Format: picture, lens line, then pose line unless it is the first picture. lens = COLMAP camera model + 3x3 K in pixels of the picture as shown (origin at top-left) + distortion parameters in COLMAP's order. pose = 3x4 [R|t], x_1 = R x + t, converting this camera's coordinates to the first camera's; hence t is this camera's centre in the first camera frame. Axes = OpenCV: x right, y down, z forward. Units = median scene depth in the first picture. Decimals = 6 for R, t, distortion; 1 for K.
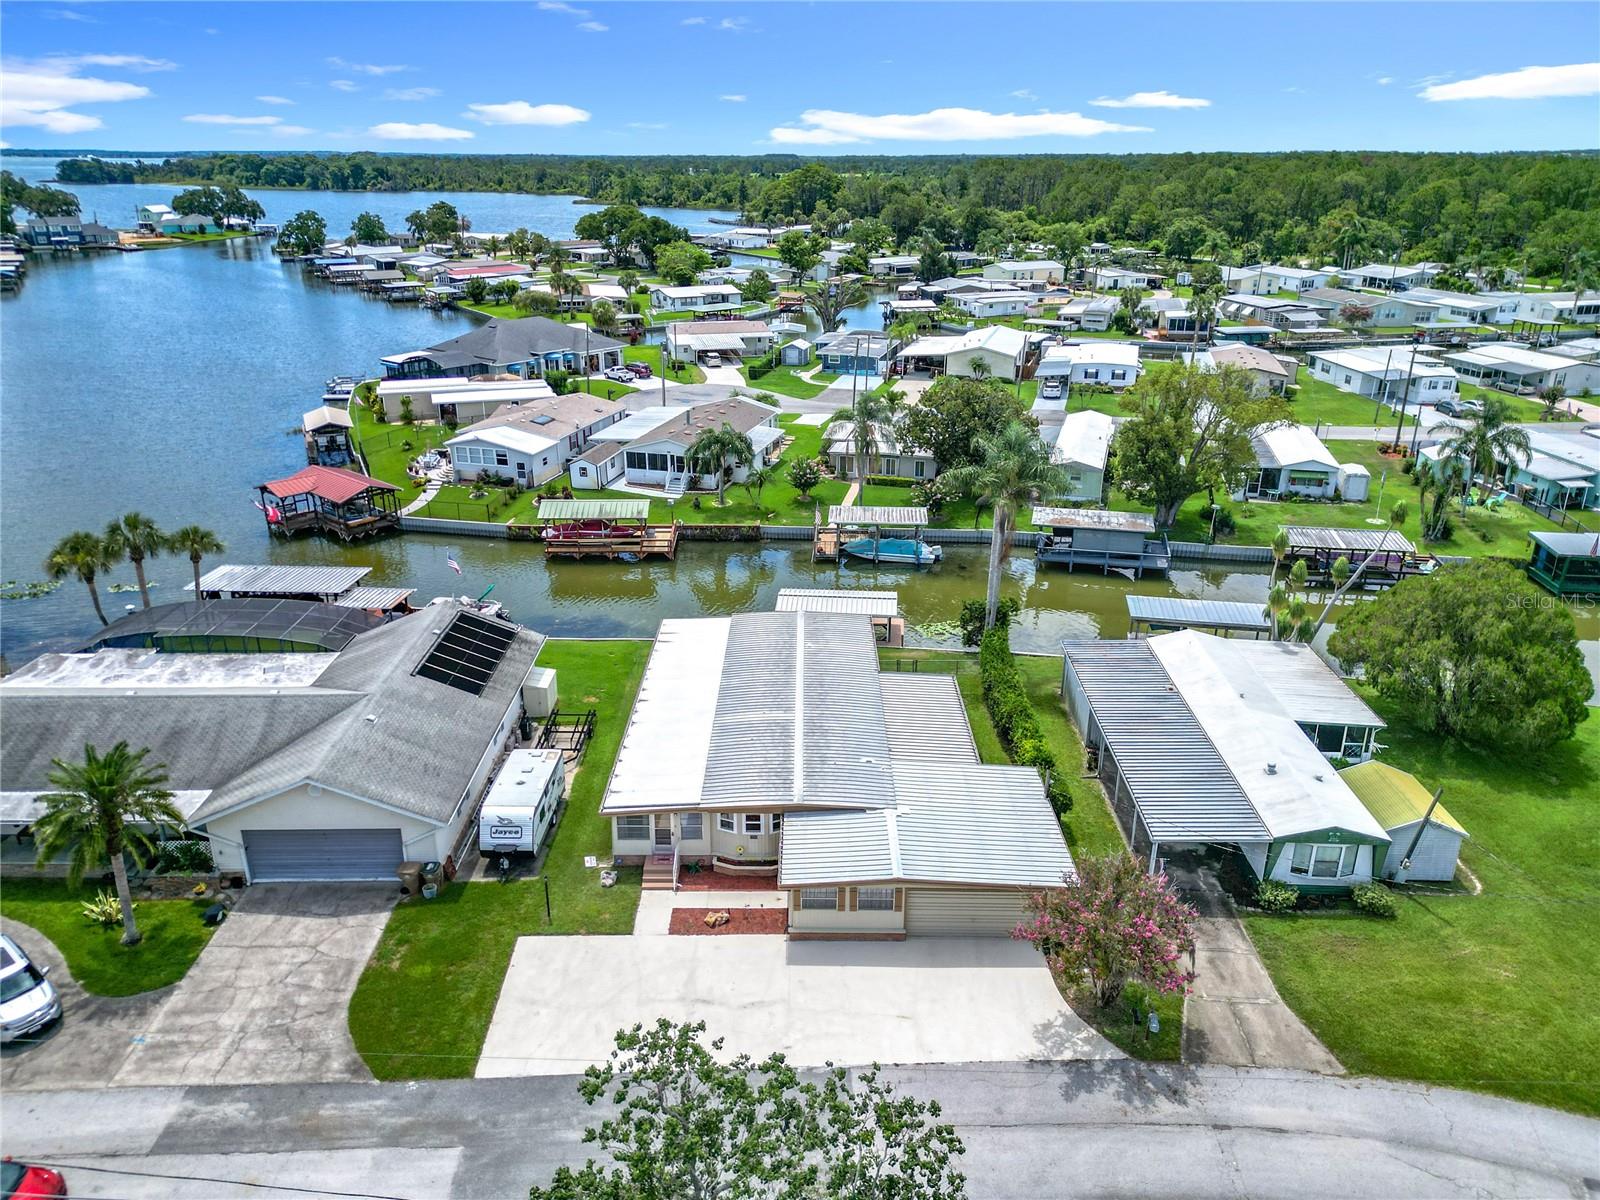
lens RADIAL K [[1137.5, 0, 800.0], [0, 1137.5, 600.0], [0, 0, 1]] dist [0.077692, -0.073832]
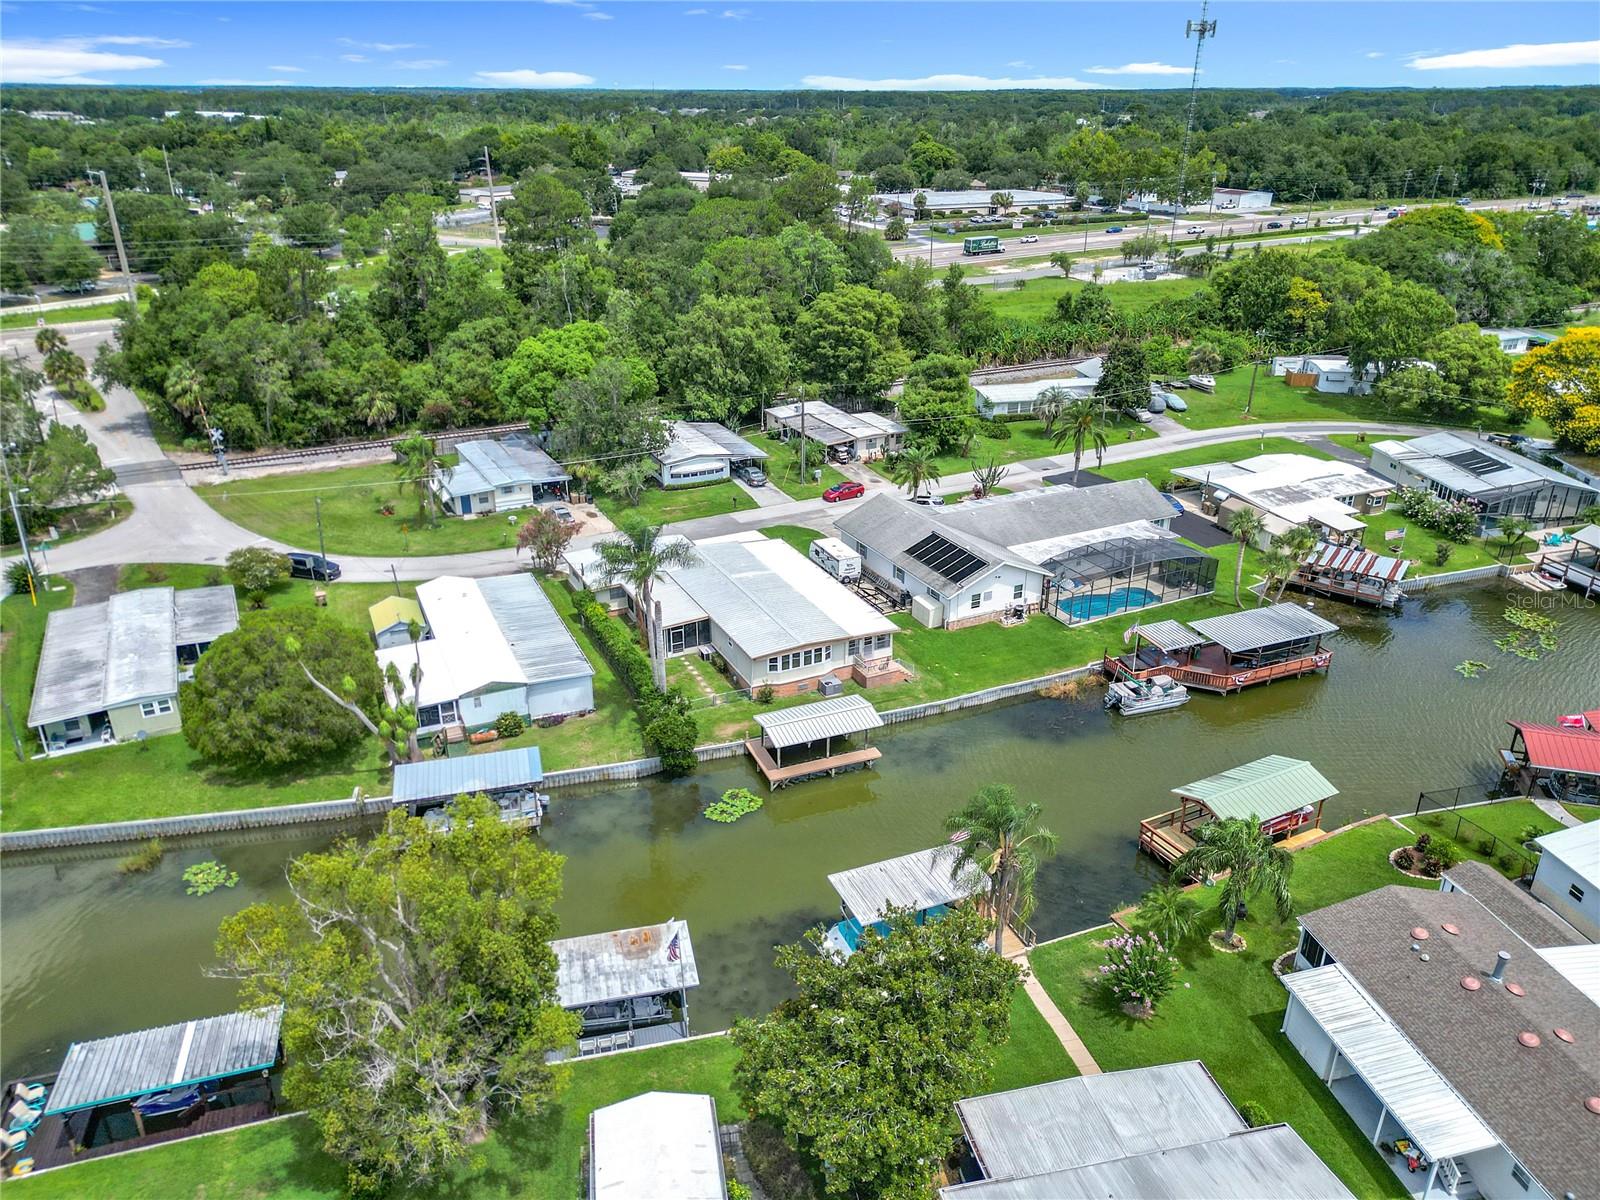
lens RADIAL K [[1137.5, 0, 800.0], [0, 1137.5, 600.0], [0, 0, 1]] dist [0.077692, -0.073832]
pose [[-0.890571, 0.190197, -0.413168, 0.553591], [-0.161542, 0.716893, 0.678210, -0.943506], [0.425191, 0.670738, -0.607719, 1.882418]]
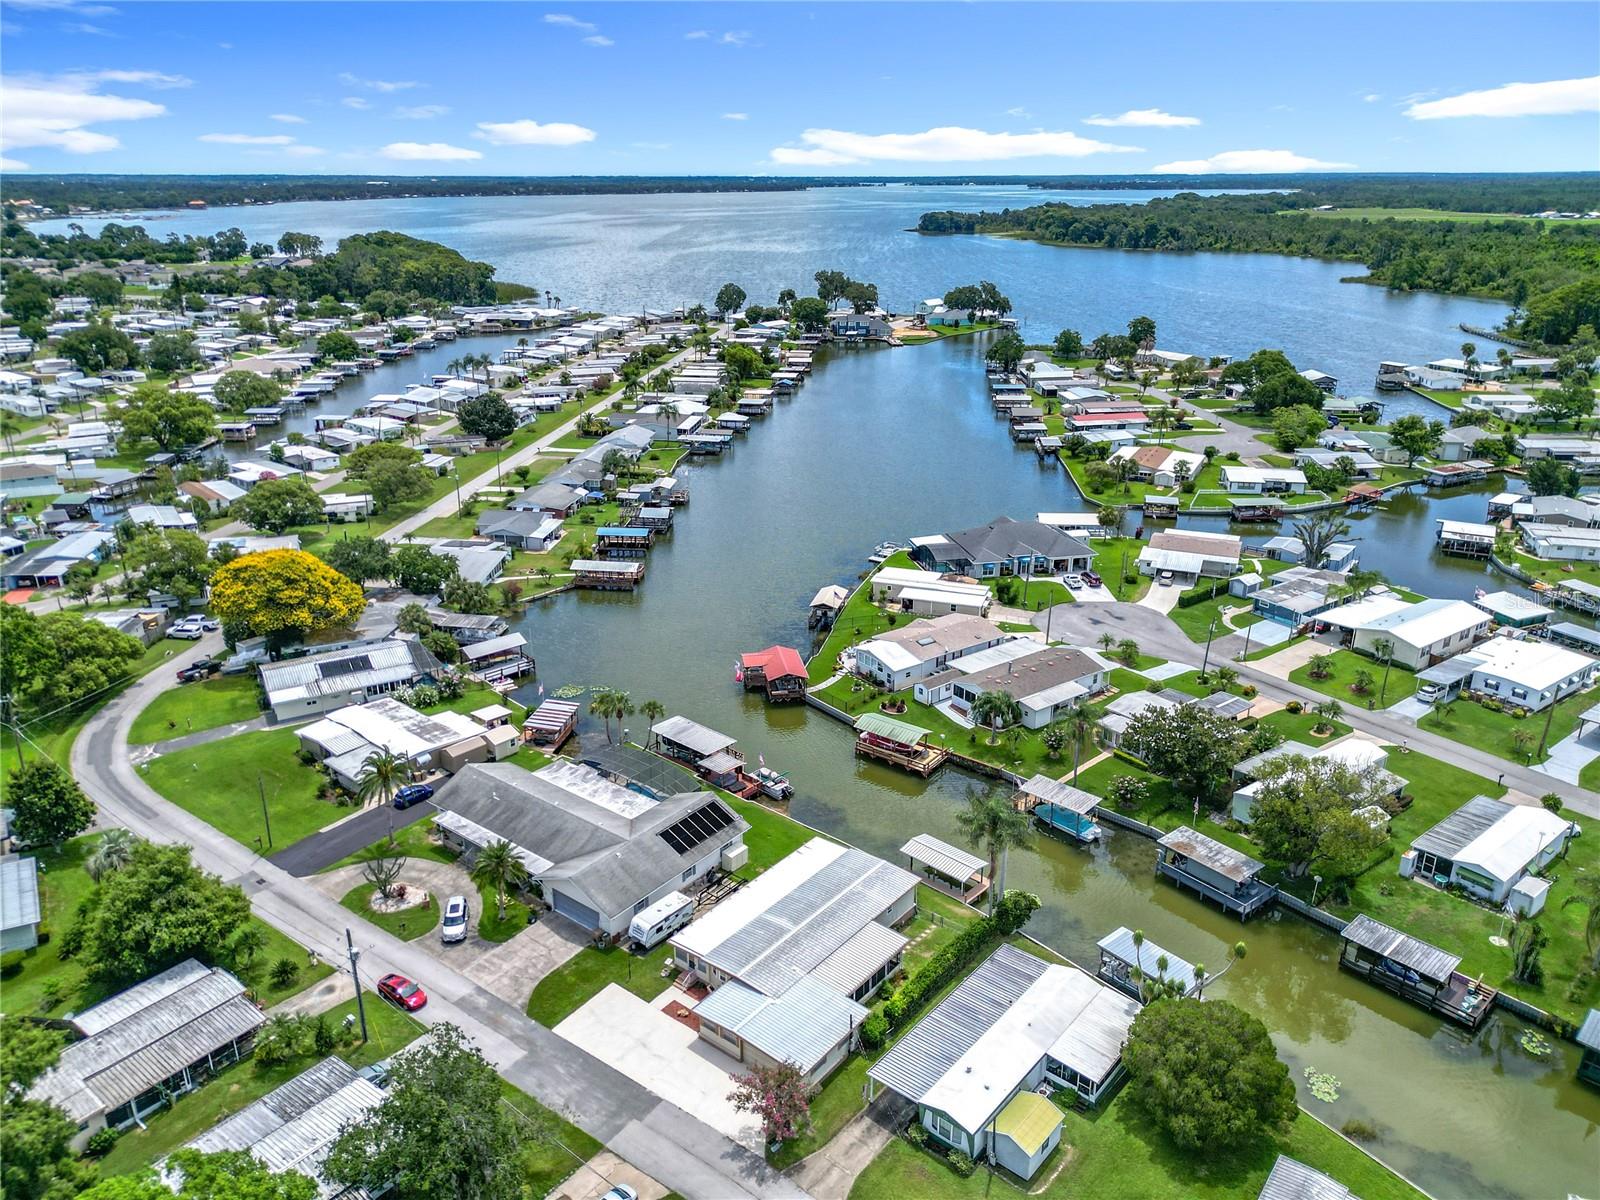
lens RADIAL K [[1137.5, 0, 800.0], [0, 1137.5, 600.0], [0, 0, 1]] dist [0.077692, -0.073832]
pose [[0.789582, 0.218196, -0.573543, 0.835973], [-0.227697, 0.972100, 0.056357, -0.458652], [0.569837, 0.086095, 0.817235, -0.484867]]
